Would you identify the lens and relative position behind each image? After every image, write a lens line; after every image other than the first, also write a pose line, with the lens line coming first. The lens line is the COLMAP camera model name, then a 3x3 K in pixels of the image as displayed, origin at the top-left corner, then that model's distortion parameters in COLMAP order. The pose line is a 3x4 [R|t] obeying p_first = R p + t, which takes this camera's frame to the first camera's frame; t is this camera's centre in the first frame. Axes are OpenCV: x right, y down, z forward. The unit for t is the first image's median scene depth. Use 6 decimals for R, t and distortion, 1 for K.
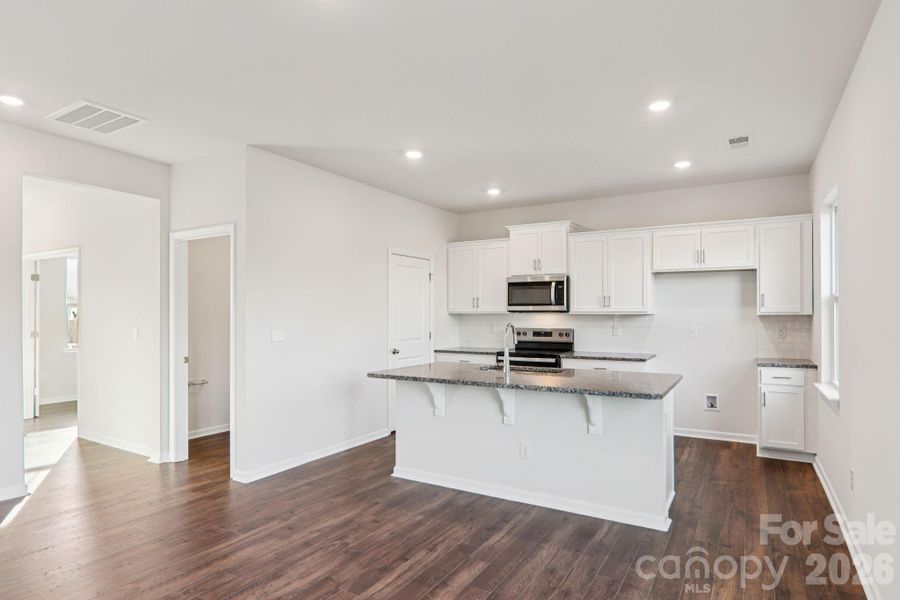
lens RADIAL K [[497.4, 0, 448.8], [0, 497.4, 316.3], [0, 0, 1]] dist [-0.009286, -0.001356]
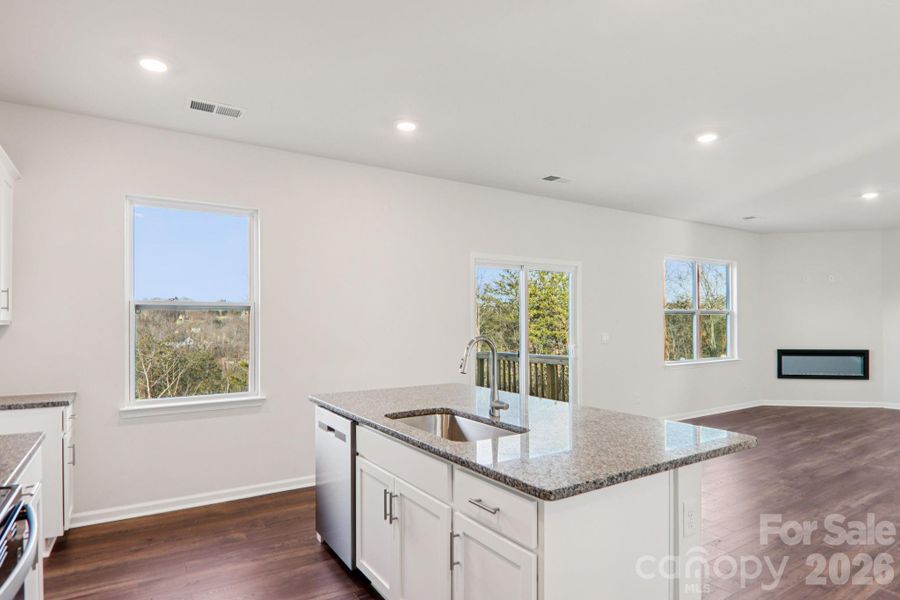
lens RADIAL K [[505.4, 0, 449.9], [0, 505.4, 319.5], [0, 0, 1]] dist [-0.001633, -0.002351]
pose [[-0.896614, 0.006040, 0.442772, -0.082922], [0.004579, 0.999980, -0.004370, -0.002434], [-0.442789, -0.001891, -0.896624, 1.191086]]
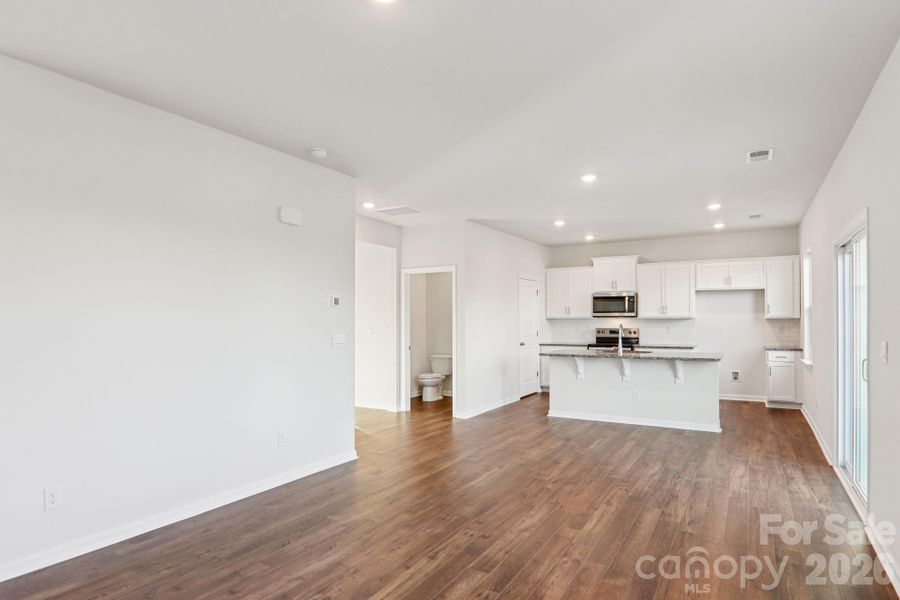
lens RADIAL K [[505.4, 0, 449.9], [0, 505.4, 319.5], [0, 0, 1]] dist [-0.001633, -0.002351]
pose [[0.999980, -0.004559, 0.004397, -0.356503], [0.004571, 0.999986, -0.002598, 0.000404], [-0.004385, 0.002618, 0.999987, -0.552515]]
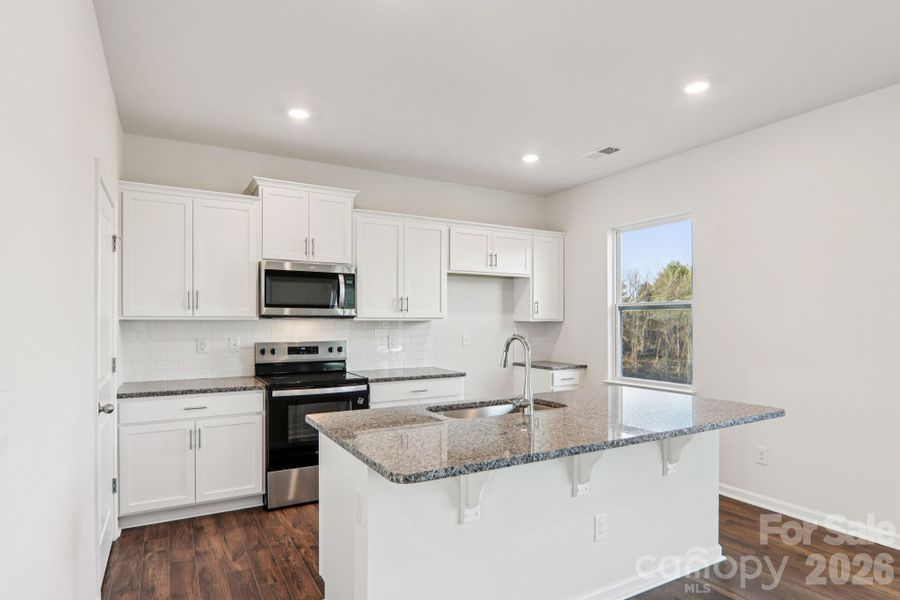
lens RADIAL K [[505.4, 0, 449.9], [0, 505.4, 319.5], [0, 0, 1]] dist [-0.001633, -0.002351]
pose [[0.496759, 0.002017, 0.867886, -0.359553], [0.004527, 0.999978, -0.004915, -0.001971], [-0.867877, 0.006370, 0.496739, 0.573040]]
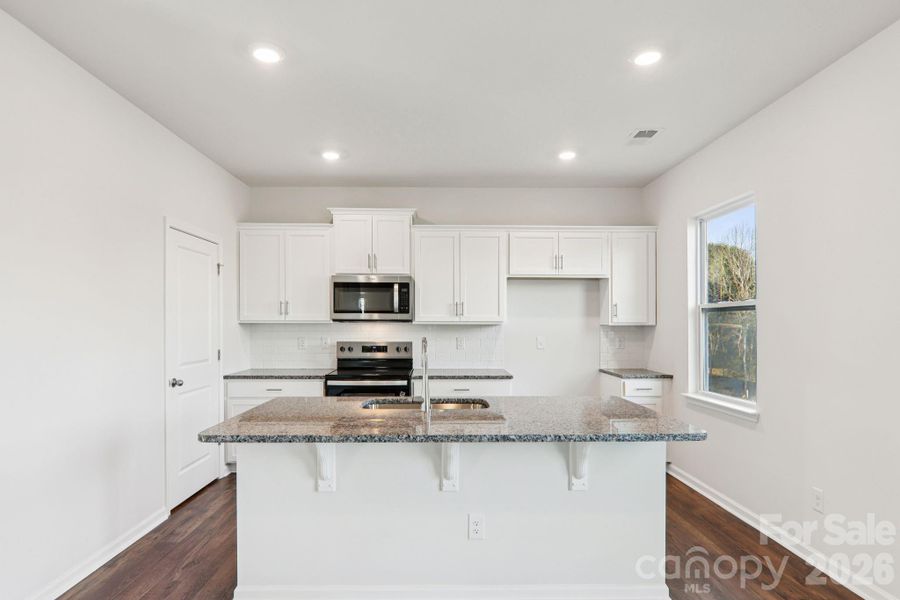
lens RADIAL K [[505.3, 0, 438.6], [0, 505.3, 326.3], [0, 0, 1]] dist [-0.000708, -0.001113]
pose [[0.855032, -0.000231, 0.518575, -0.167448], [-0.000070, 1.000000, 0.000561, -0.001253], [-0.518575, -0.000516, 0.855032, 0.300502]]
